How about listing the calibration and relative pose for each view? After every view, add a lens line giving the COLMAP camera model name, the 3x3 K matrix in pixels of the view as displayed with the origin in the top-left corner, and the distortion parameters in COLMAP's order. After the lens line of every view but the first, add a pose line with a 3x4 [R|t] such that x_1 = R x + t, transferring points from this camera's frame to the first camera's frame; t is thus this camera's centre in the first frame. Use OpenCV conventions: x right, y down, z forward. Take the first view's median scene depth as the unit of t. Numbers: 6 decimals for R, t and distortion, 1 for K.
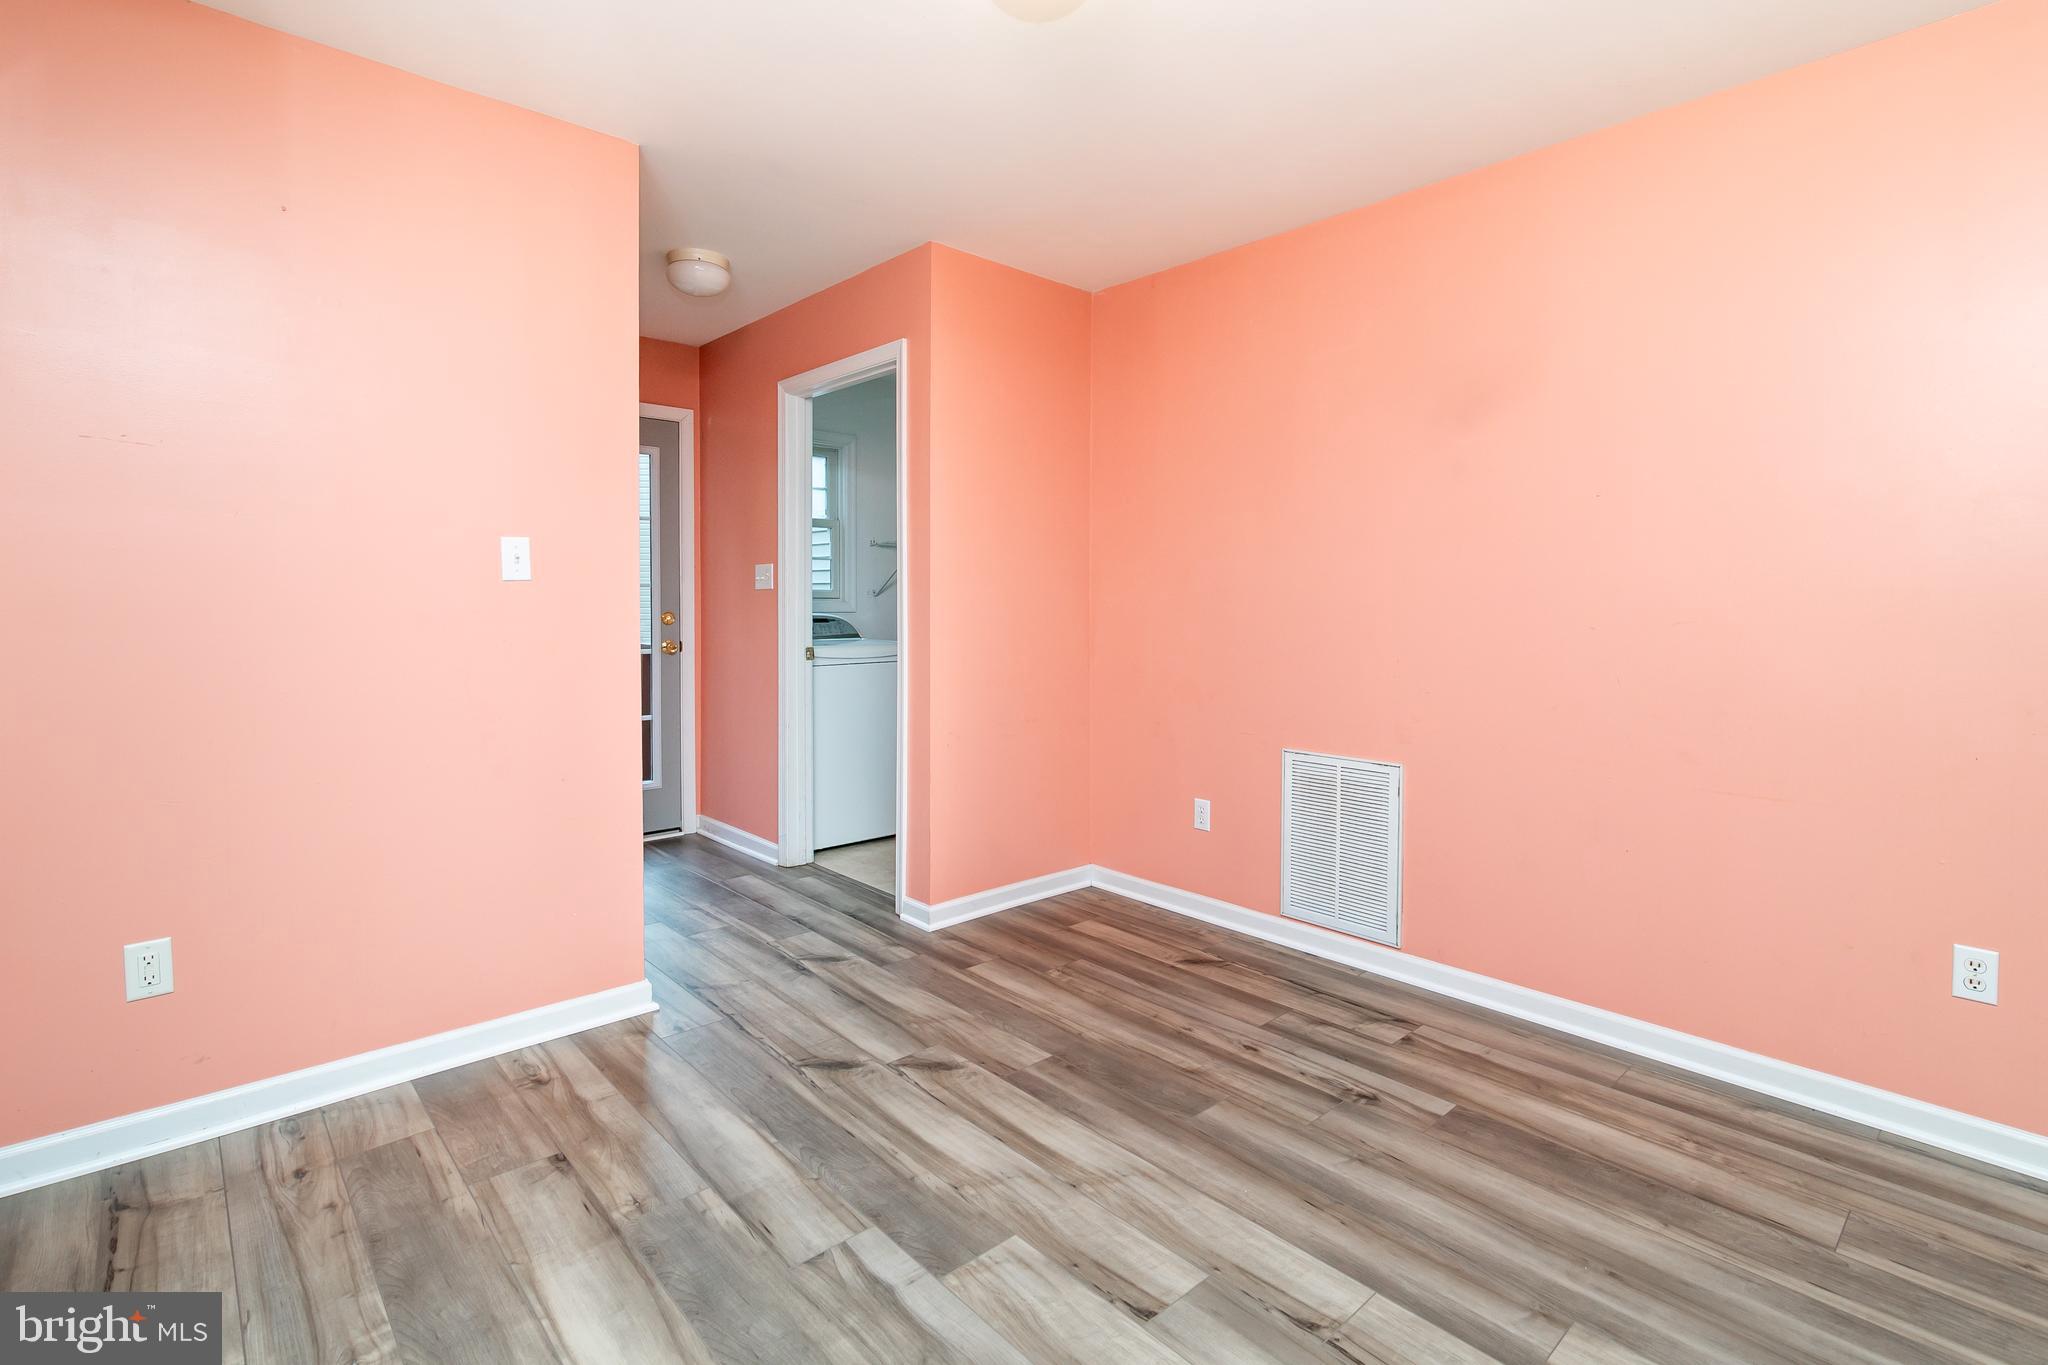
lens RADIAL K [[970.2, 0, 1042.5], [0, 970.2, 608.2], [0, 0, 1]] dist [-0.006684, 0.003742]
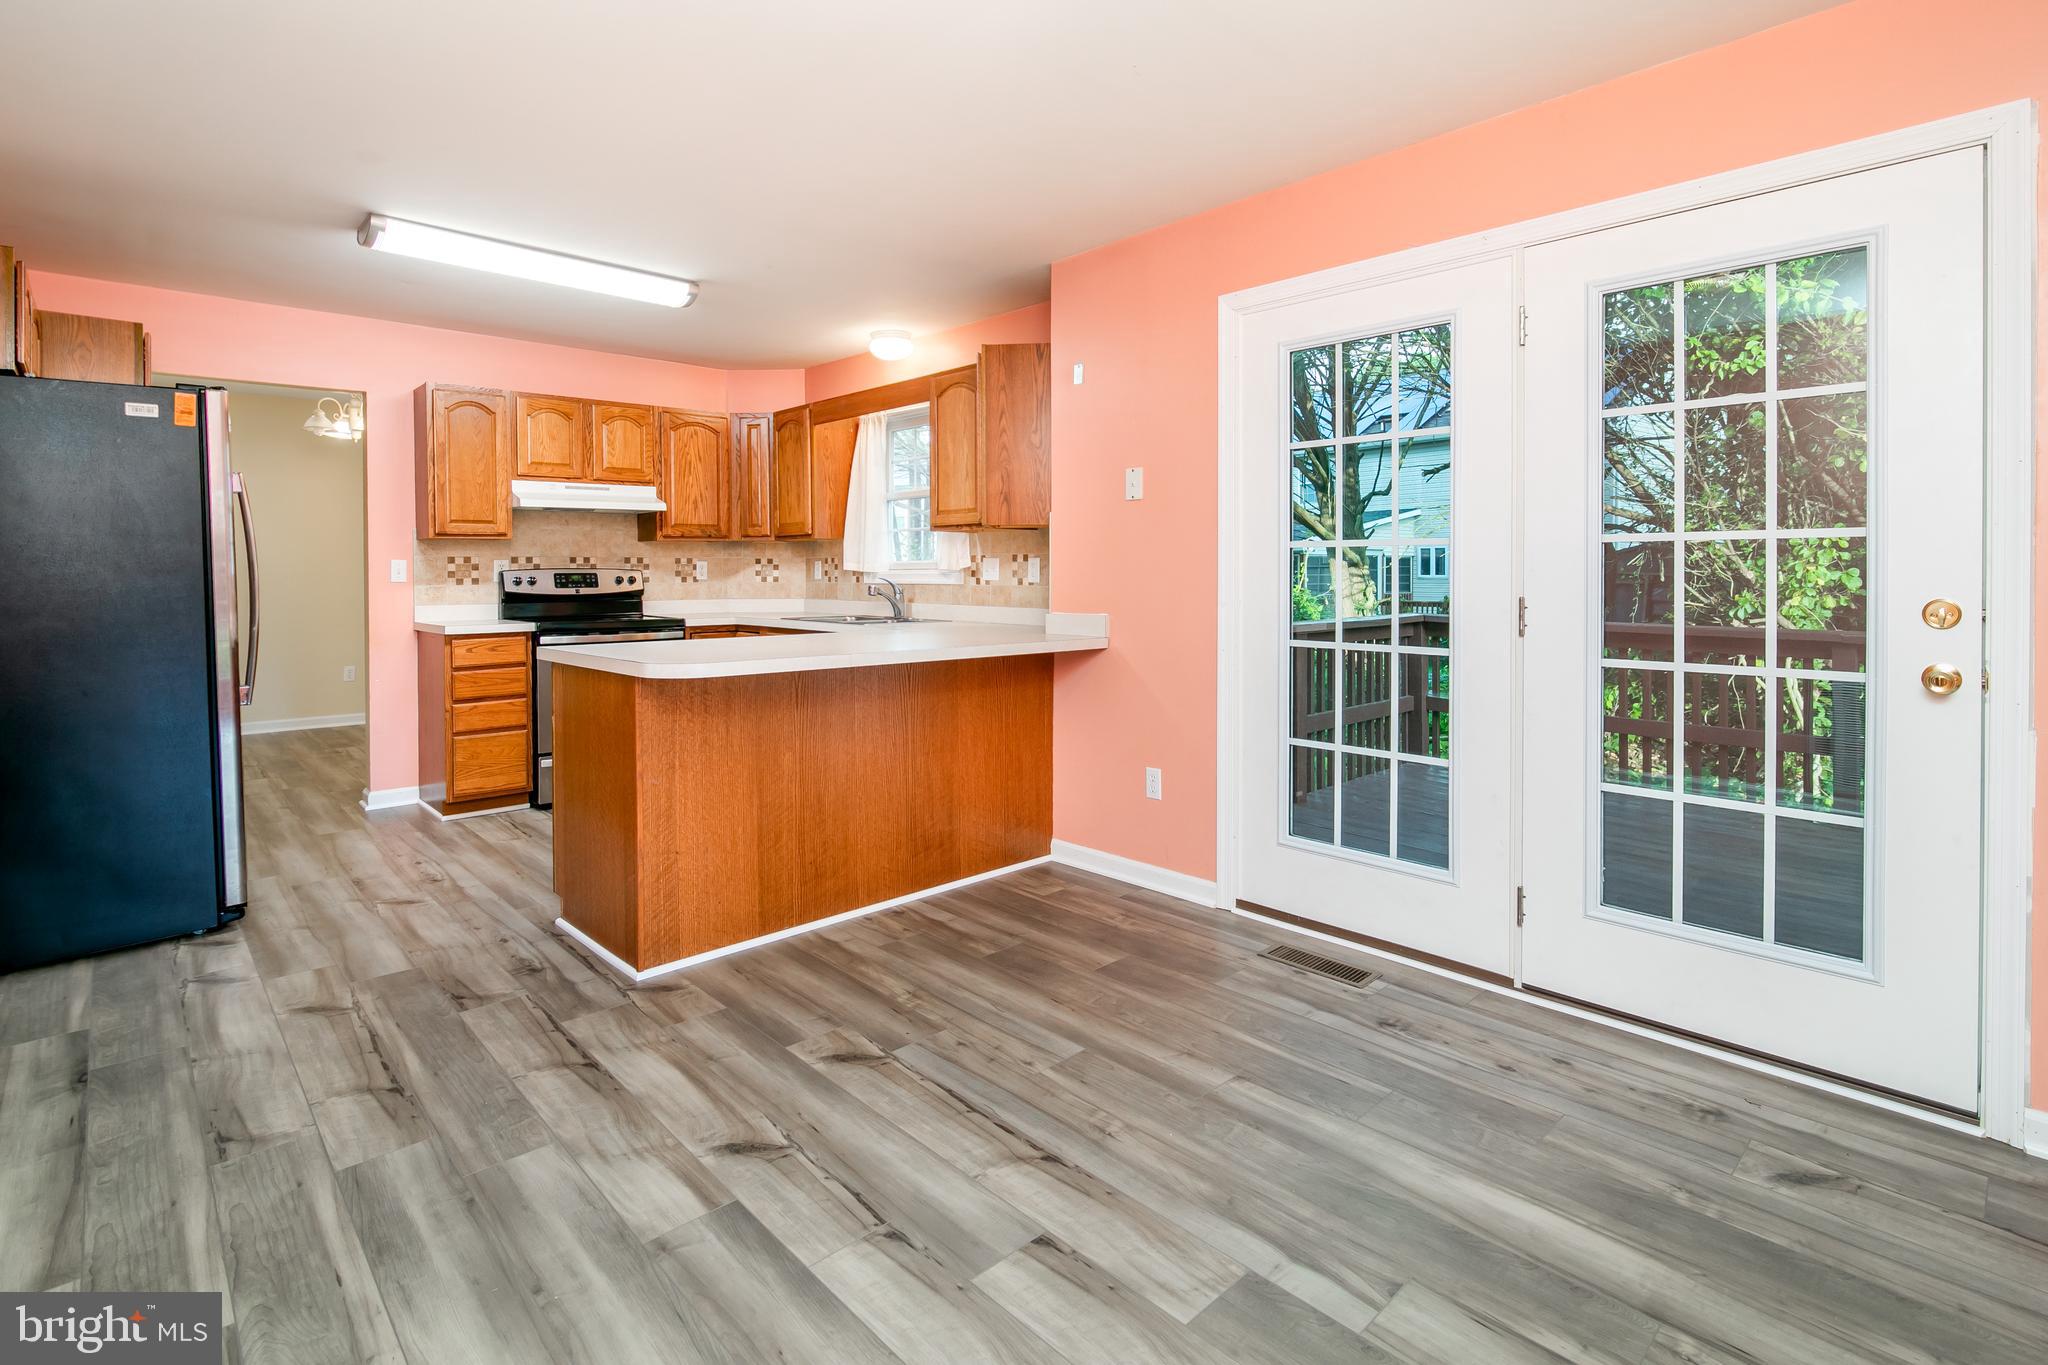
lens RADIAL K [[970.2, 0, 1047.5], [0, 970.2, 586.7], [0, 0, 1]] dist [-0.006684, 0.003742]
pose [[-0.999815, -0.004921, -0.018587, 0.090675], [-0.005271, 0.999809, 0.018800, -0.008814], [0.018491, 0.018894, -0.999650, 1.496199]]
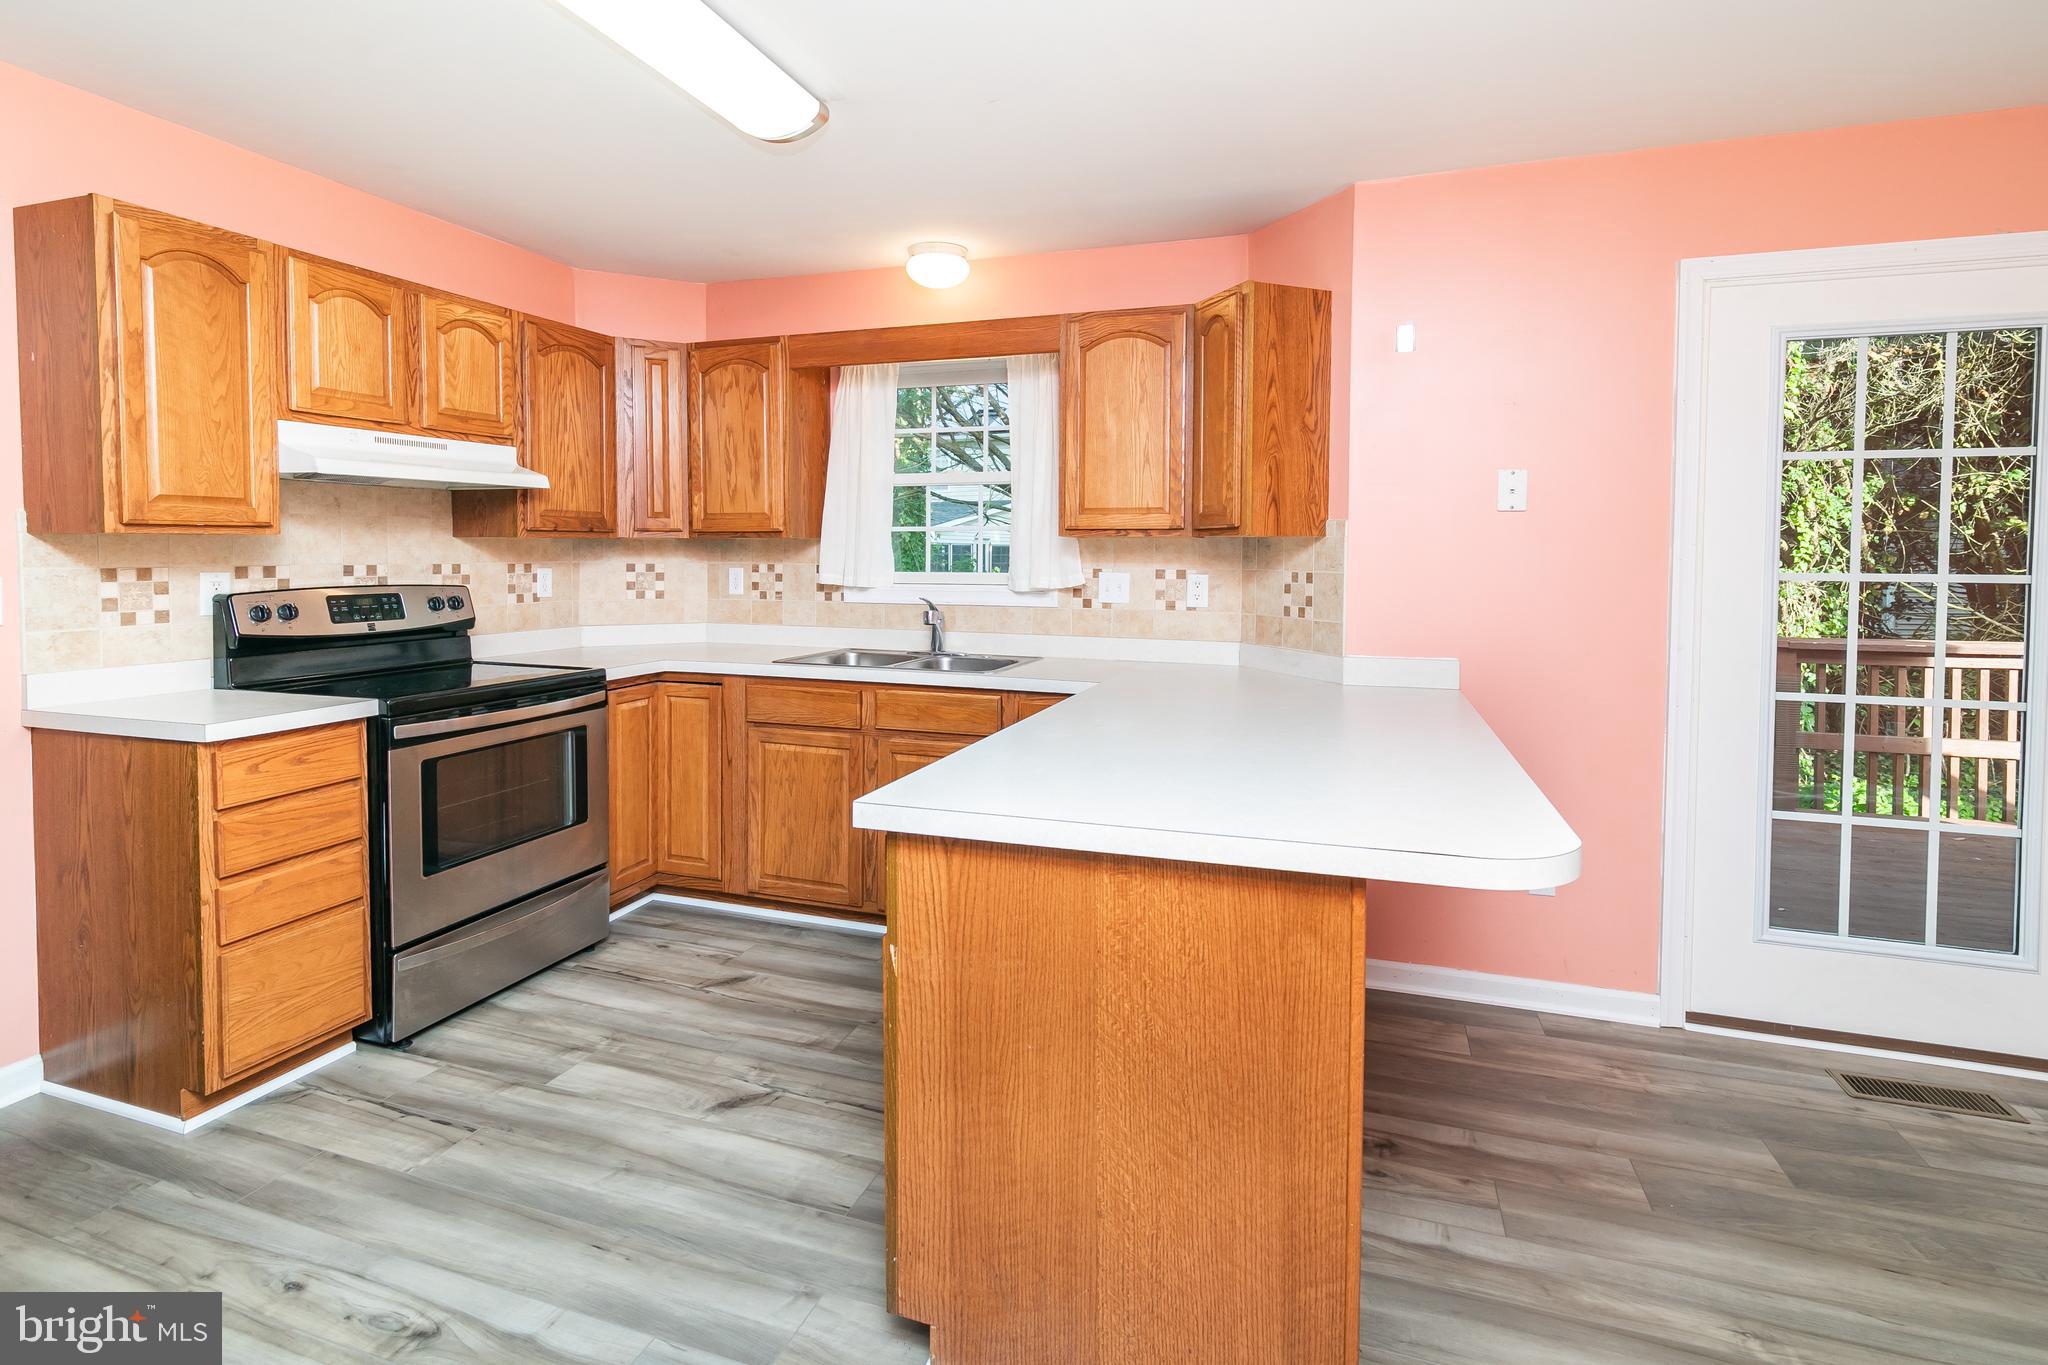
lens RADIAL K [[970.2, 0, 1054.2], [0, 970.2, 582.7], [0, 0, 1]] dist [-0.006684, 0.003742]
pose [[-0.877196, 0.002216, -0.480128, 1.080063], [-0.014113, 0.999438, 0.030398, -0.064432], [0.479926, 0.033441, -0.876672, 0.641930]]
